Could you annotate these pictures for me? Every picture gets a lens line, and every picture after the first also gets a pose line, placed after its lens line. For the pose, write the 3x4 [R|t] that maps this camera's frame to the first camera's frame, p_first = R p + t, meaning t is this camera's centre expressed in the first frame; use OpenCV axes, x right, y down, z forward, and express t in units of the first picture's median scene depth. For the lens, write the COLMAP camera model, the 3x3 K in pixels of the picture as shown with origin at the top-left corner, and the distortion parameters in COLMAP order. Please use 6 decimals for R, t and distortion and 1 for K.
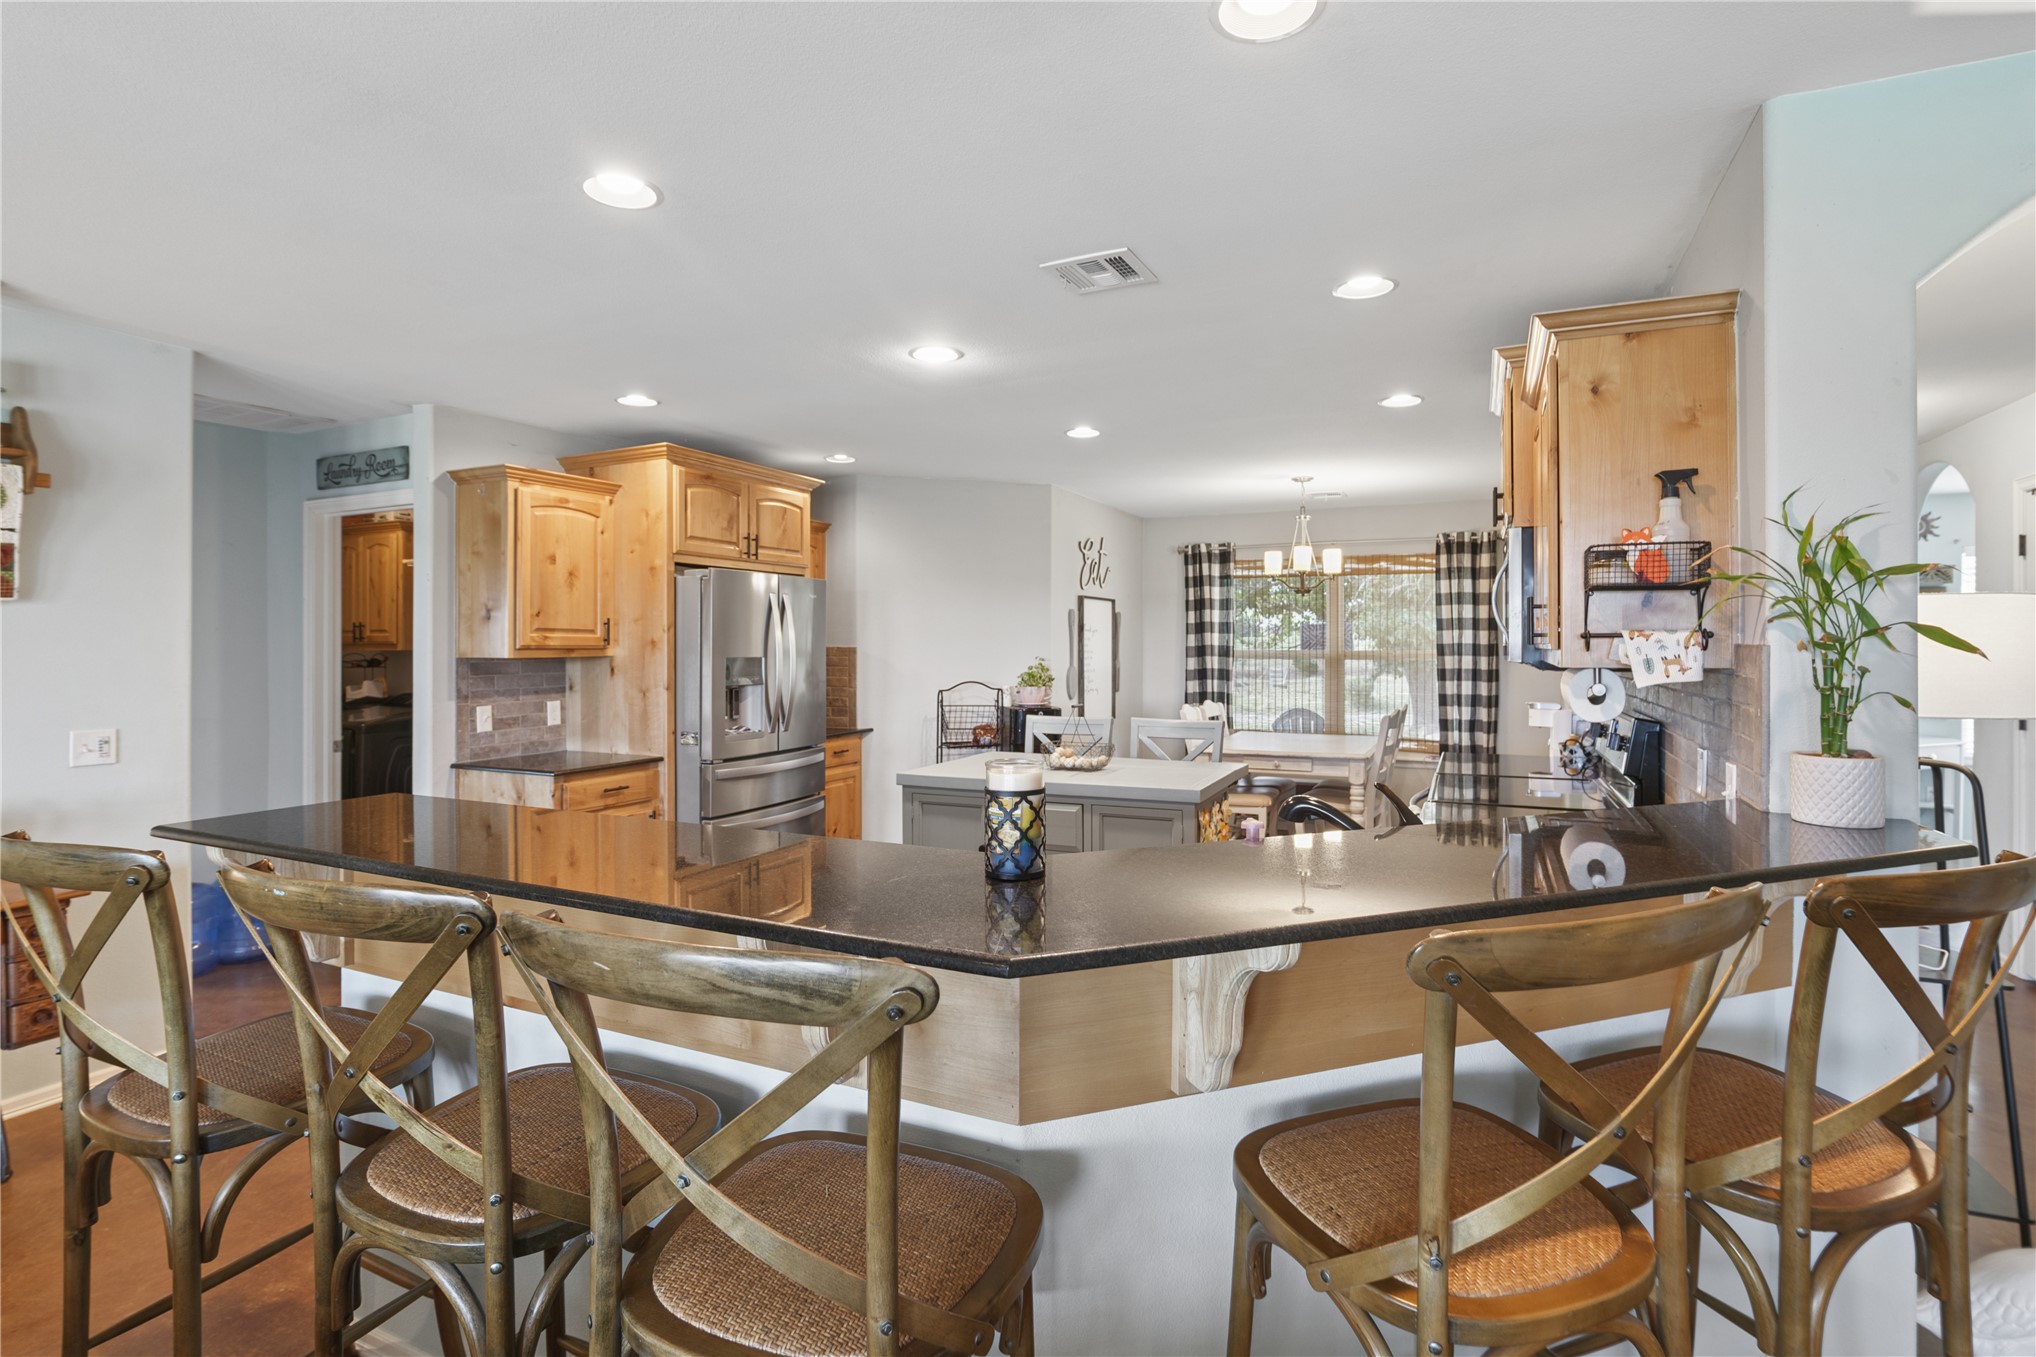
lens RADIAL K [[953.2, 0, 1017.7], [0, 953.2, 660.5], [0, 0, 1]] dist [-0.018704, 0.003112]
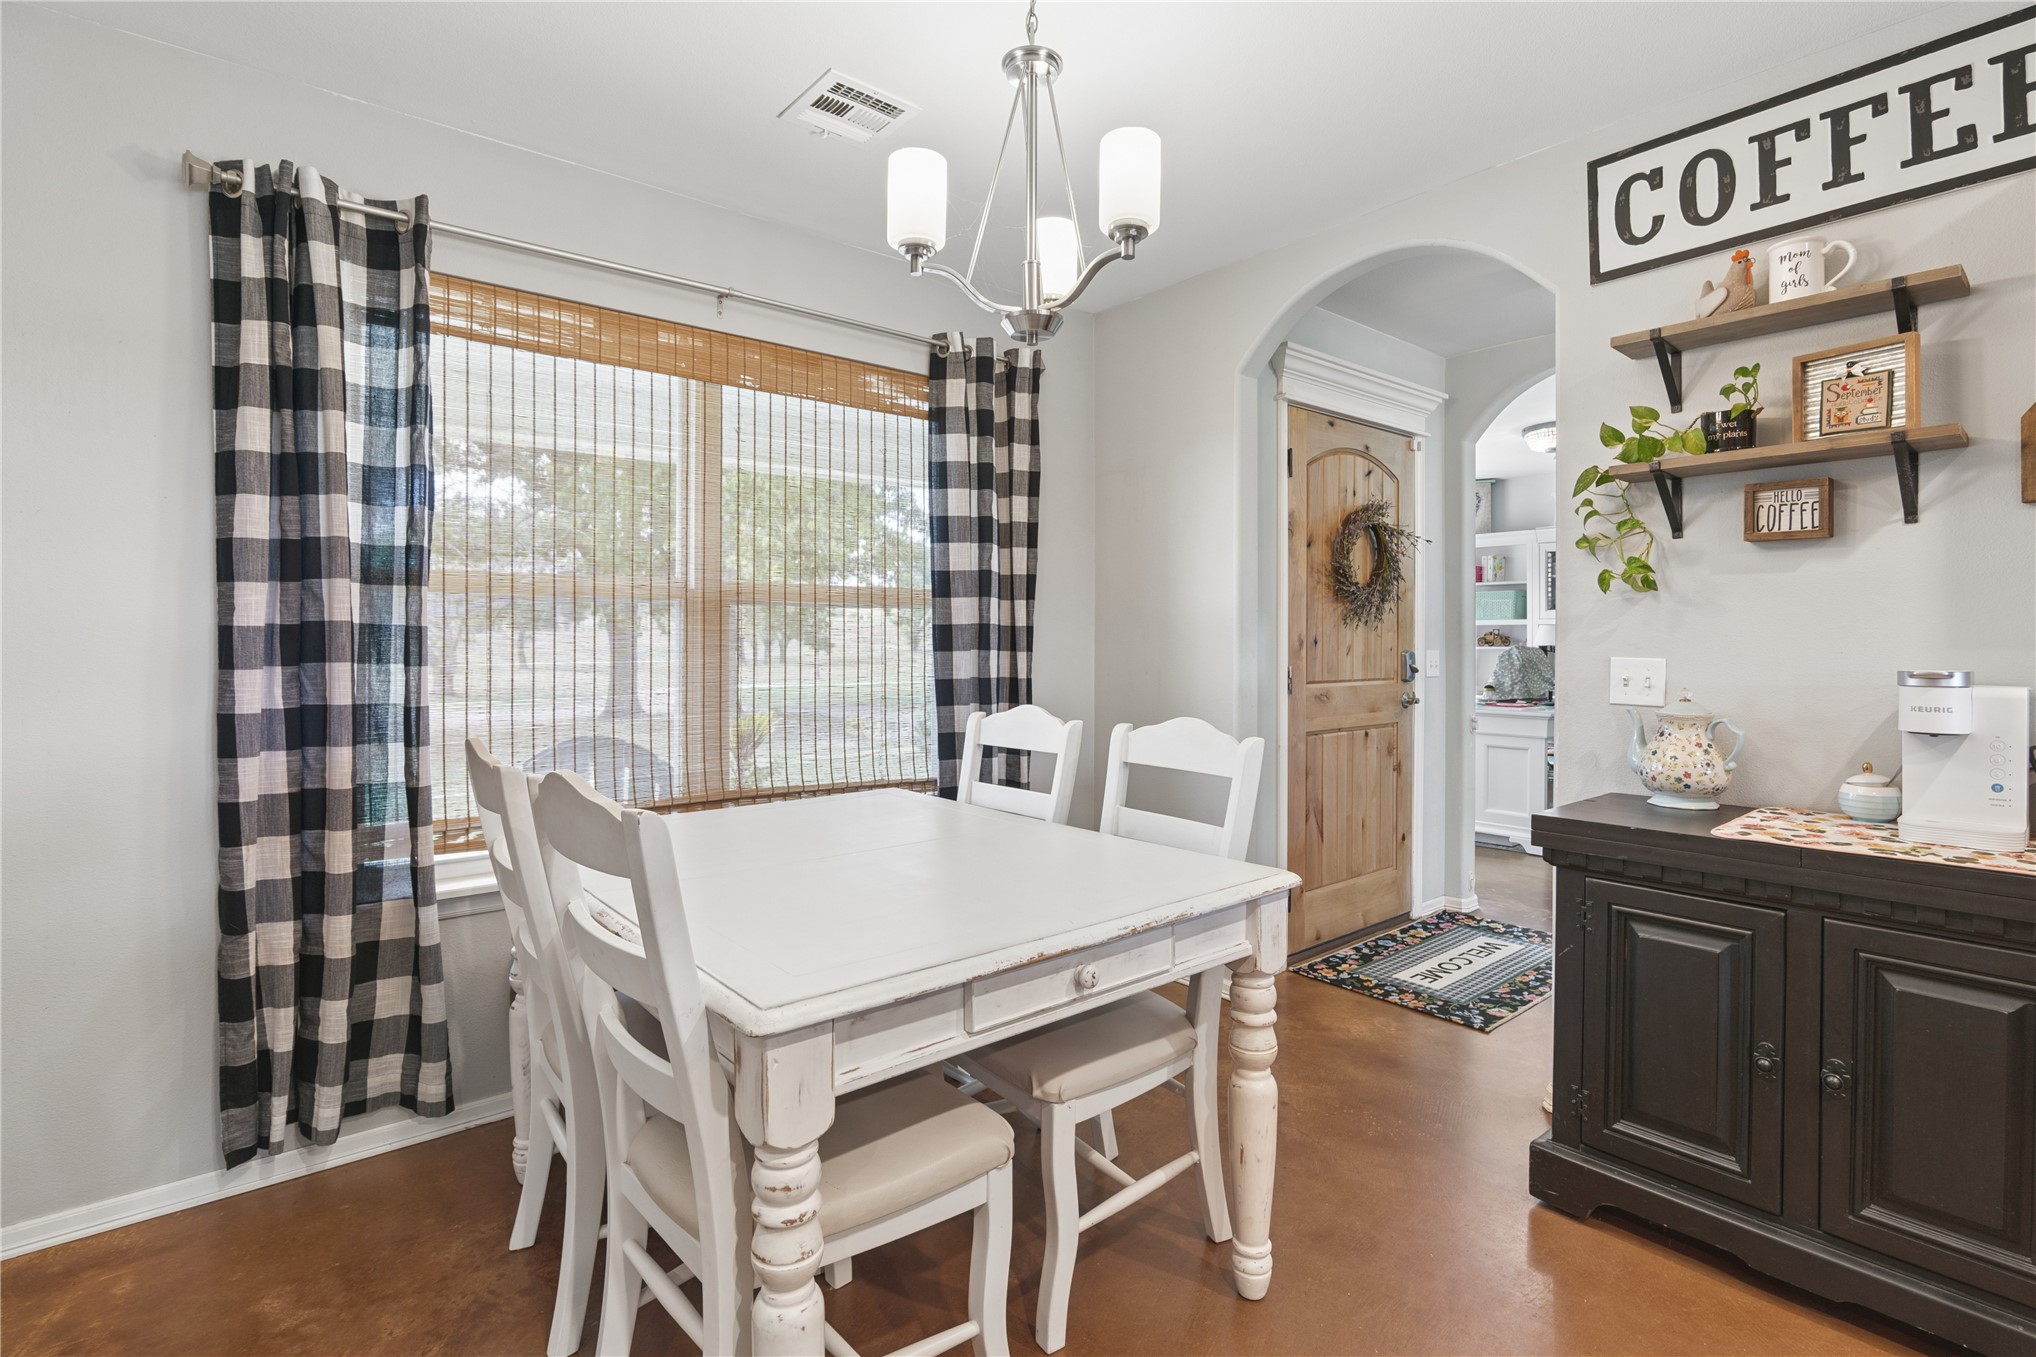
lens RADIAL K [[953.2, 0, 998.2], [0, 953.2, 642.0], [0, 0, 1]] dist [-0.018704, 0.003112]
pose [[0.419458, -0.001155, 0.907774, 0.049338], [0.011216, 0.999929, -0.003910, 0.028427], [-0.907705, 0.011822, 0.419441, 1.160841]]
